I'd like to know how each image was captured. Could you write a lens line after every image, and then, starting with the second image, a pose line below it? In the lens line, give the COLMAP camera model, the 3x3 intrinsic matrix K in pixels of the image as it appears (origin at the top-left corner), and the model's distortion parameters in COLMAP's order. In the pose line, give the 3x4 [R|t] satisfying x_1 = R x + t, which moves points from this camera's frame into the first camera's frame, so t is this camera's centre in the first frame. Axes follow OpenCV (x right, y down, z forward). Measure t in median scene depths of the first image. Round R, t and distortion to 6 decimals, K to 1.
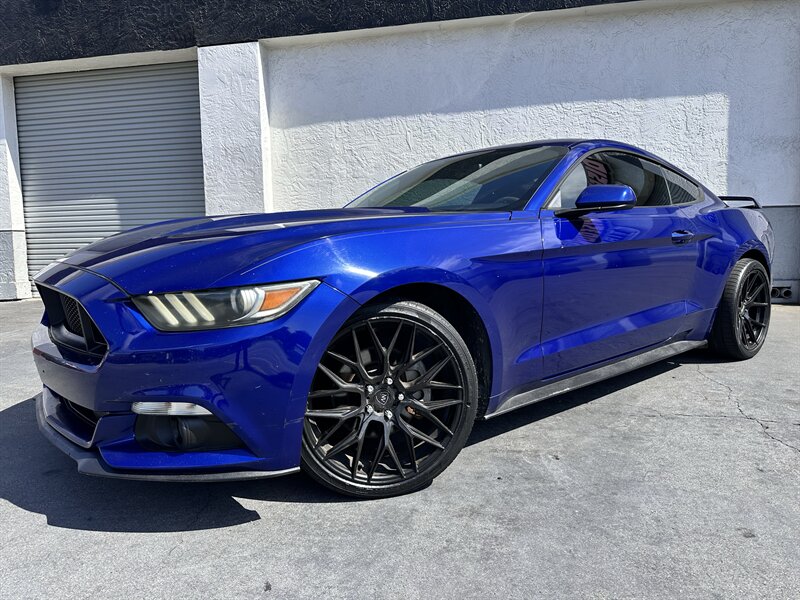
lens RADIAL K [[547.2, 0, 400.0], [0, 547.2, 300.0], [0, 0, 1]] dist [0.072311, -0.104065]
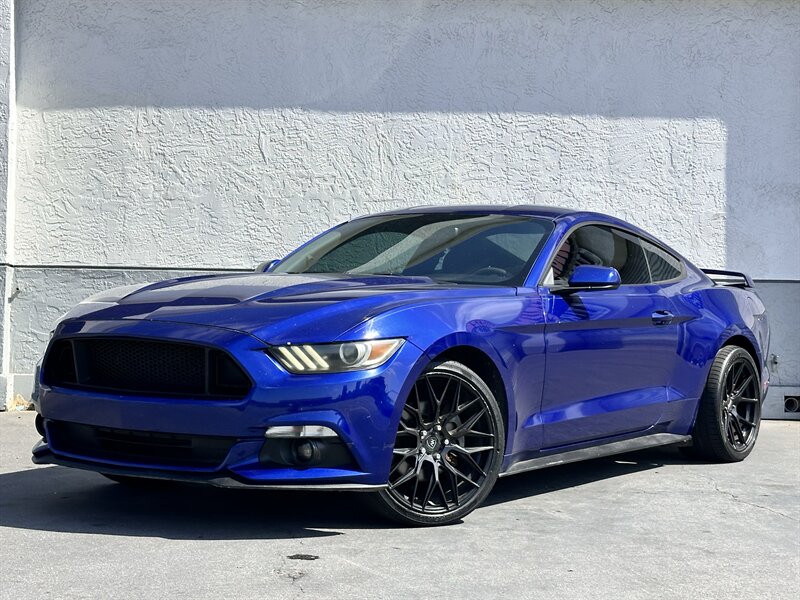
lens RADIAL K [[1431.5, 0, 380.1], [0, 1431.5, 304.1], [0, 0, 1]] dist [0.150771, -0.151314]
pose [[0.964449, 0.038584, 0.261438, -0.543485], [-0.008842, 0.993442, -0.113997, 0.133441], [-0.264122, 0.107633, 0.958465, -1.117180]]
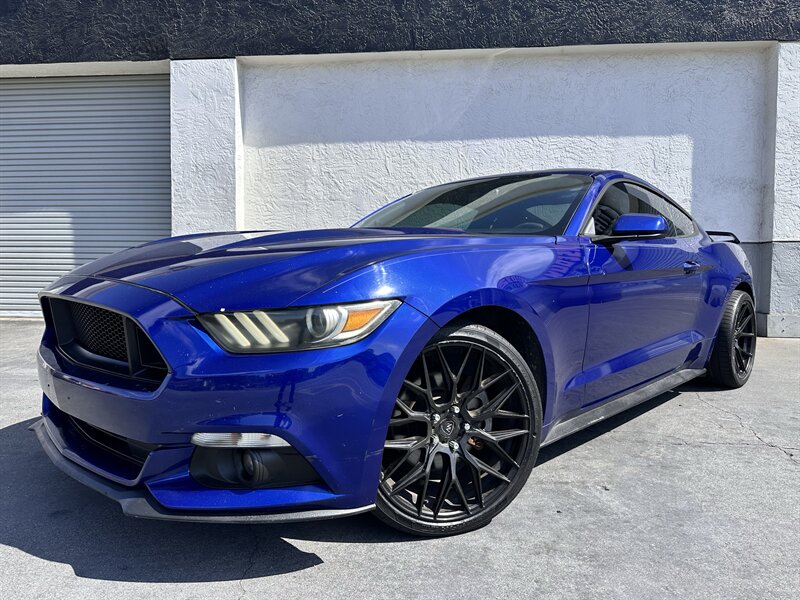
lens RADIAL K [[547.2, 0, 400.0], [0, 547.2, 300.0], [0, 0, 1]] dist [0.072311, -0.104065]
pose [[0.994282, 0.021066, 0.104685, -0.122283], [-0.016063, 0.998698, -0.048413, 0.004080], [-0.105568, 0.046455, 0.993326, 0.034705]]
